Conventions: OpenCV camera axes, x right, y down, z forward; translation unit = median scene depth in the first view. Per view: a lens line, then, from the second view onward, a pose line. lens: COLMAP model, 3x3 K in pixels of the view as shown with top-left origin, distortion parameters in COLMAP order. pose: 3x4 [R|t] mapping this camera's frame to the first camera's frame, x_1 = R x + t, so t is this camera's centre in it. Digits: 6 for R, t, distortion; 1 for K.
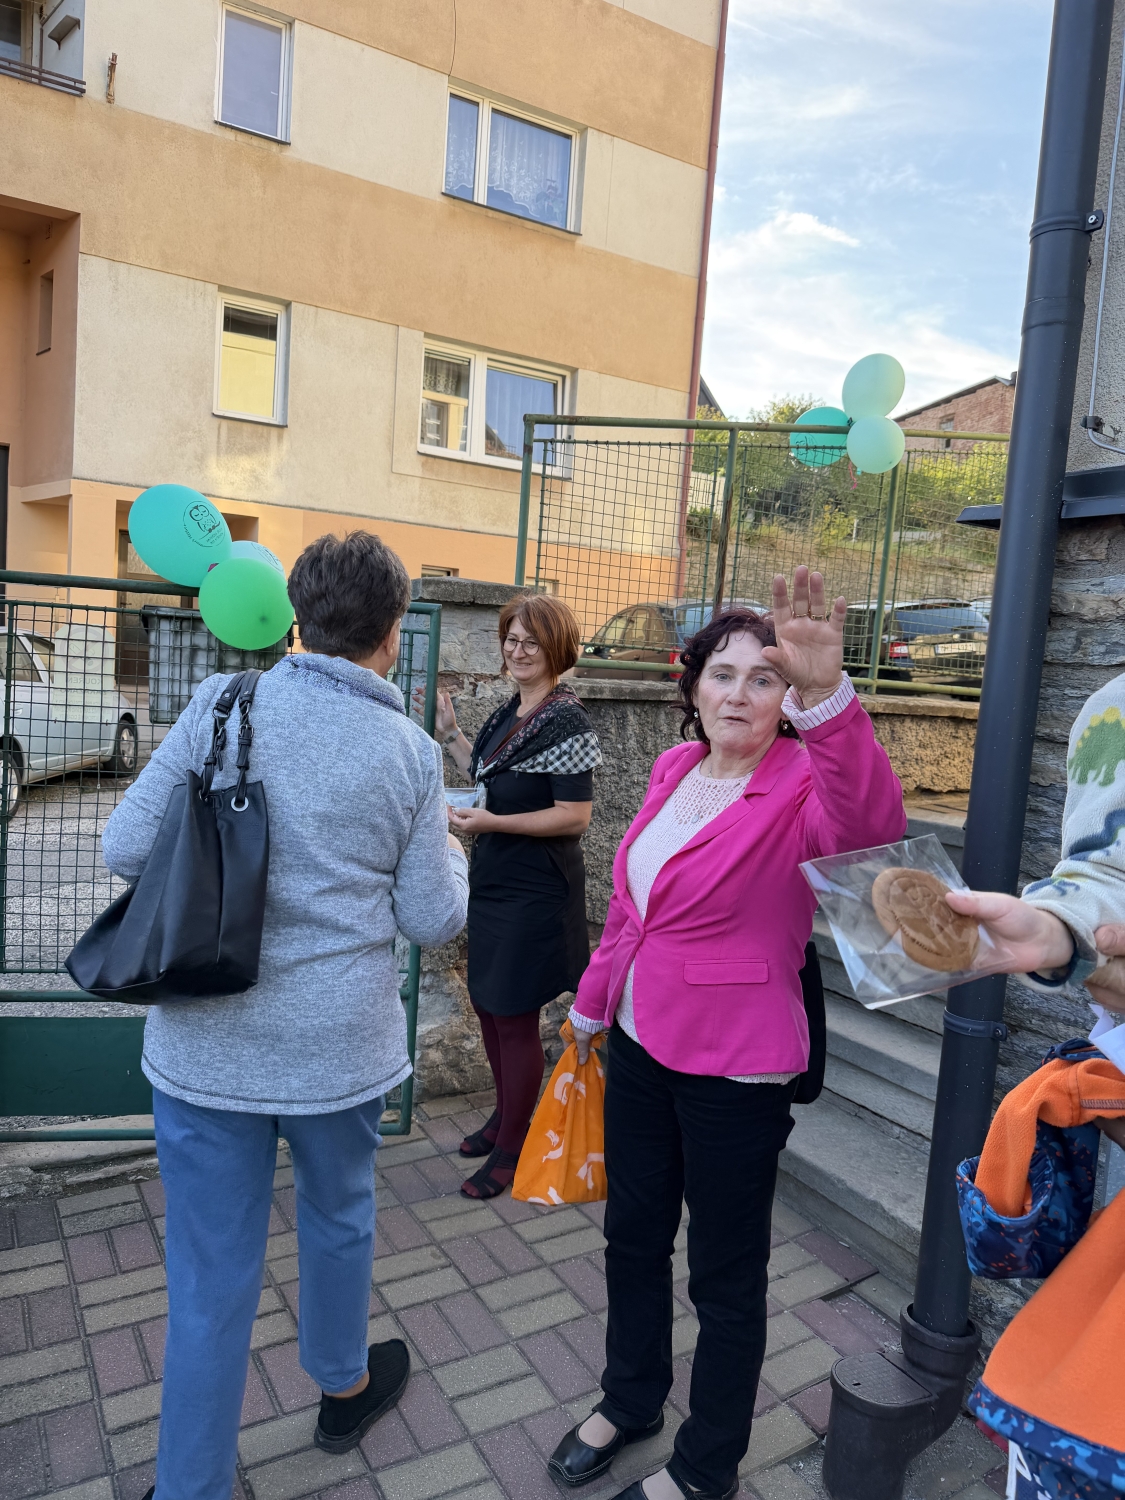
lens RADIAL K [[1058.4, 0, 562.5], [0, 1058.4, 758.4], [0, 0, 1]] dist [0.026981, -0.038442]
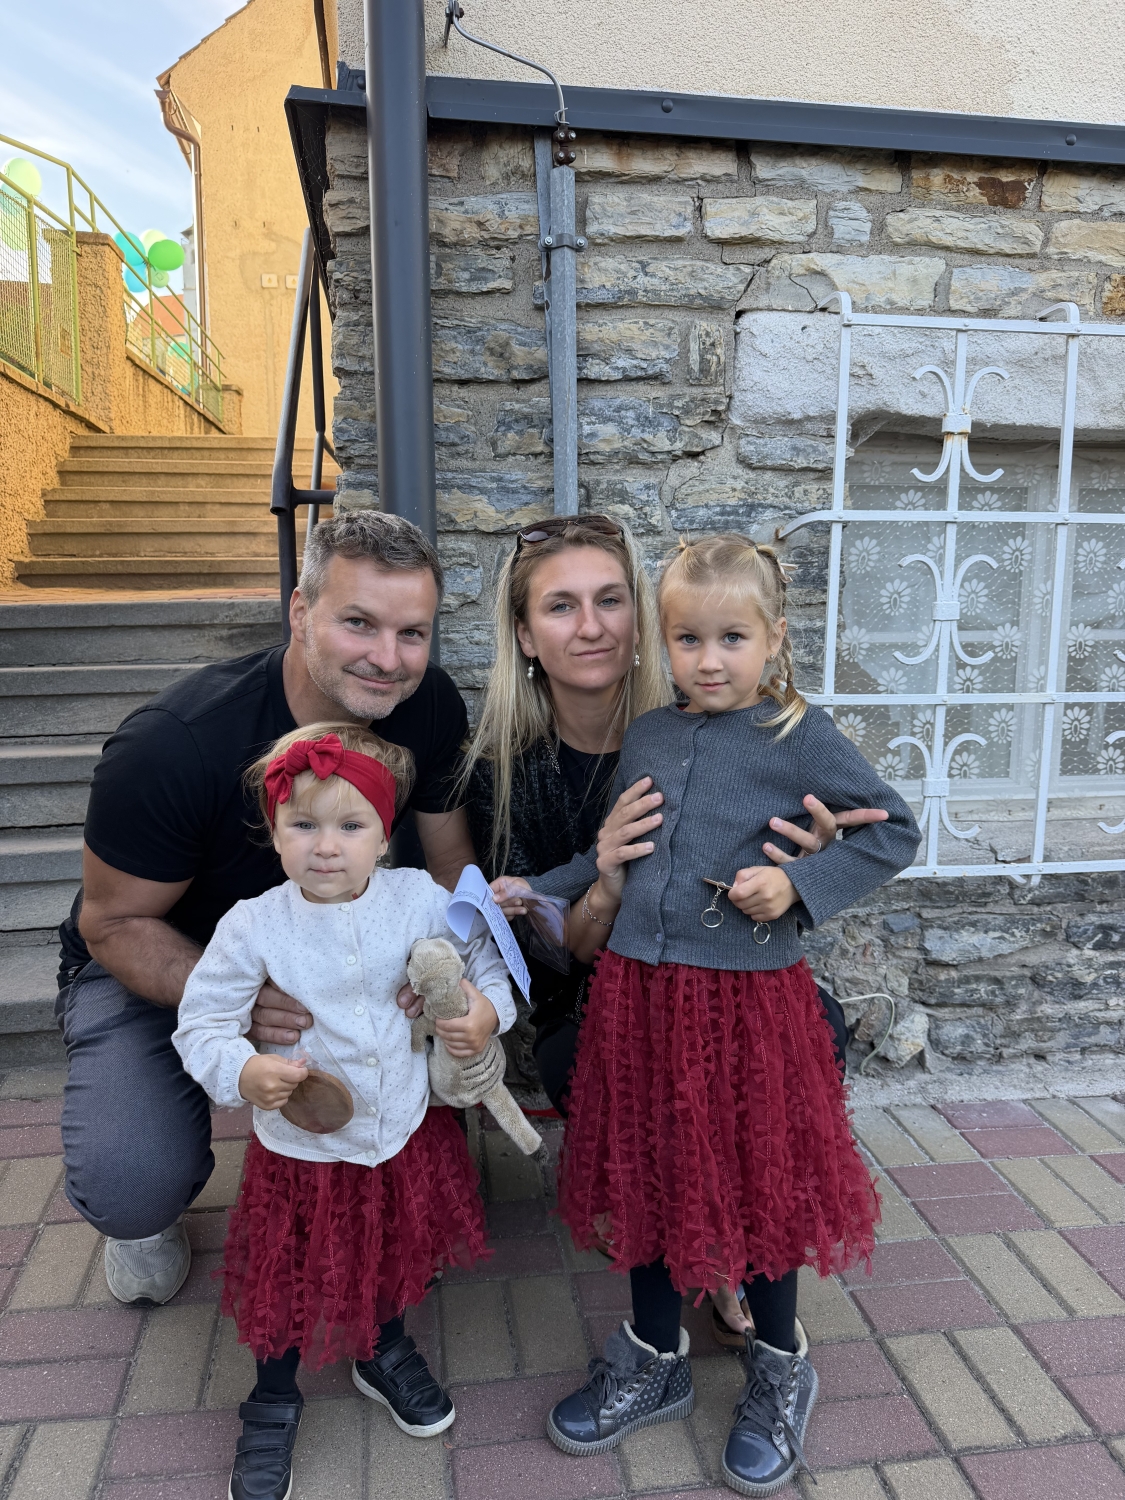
lens RADIAL K [[1070.2, 0, 567.0], [0, 1070.2, 754.1], [0, 0, 1]] dist [-0.008418, 0.005559]
pose [[0.342462, -0.202049, 0.917549, -0.107139], [0.113114, 0.978366, 0.173223, 0.039888], [-0.932698, 0.044465, 0.357908, 0.137591]]
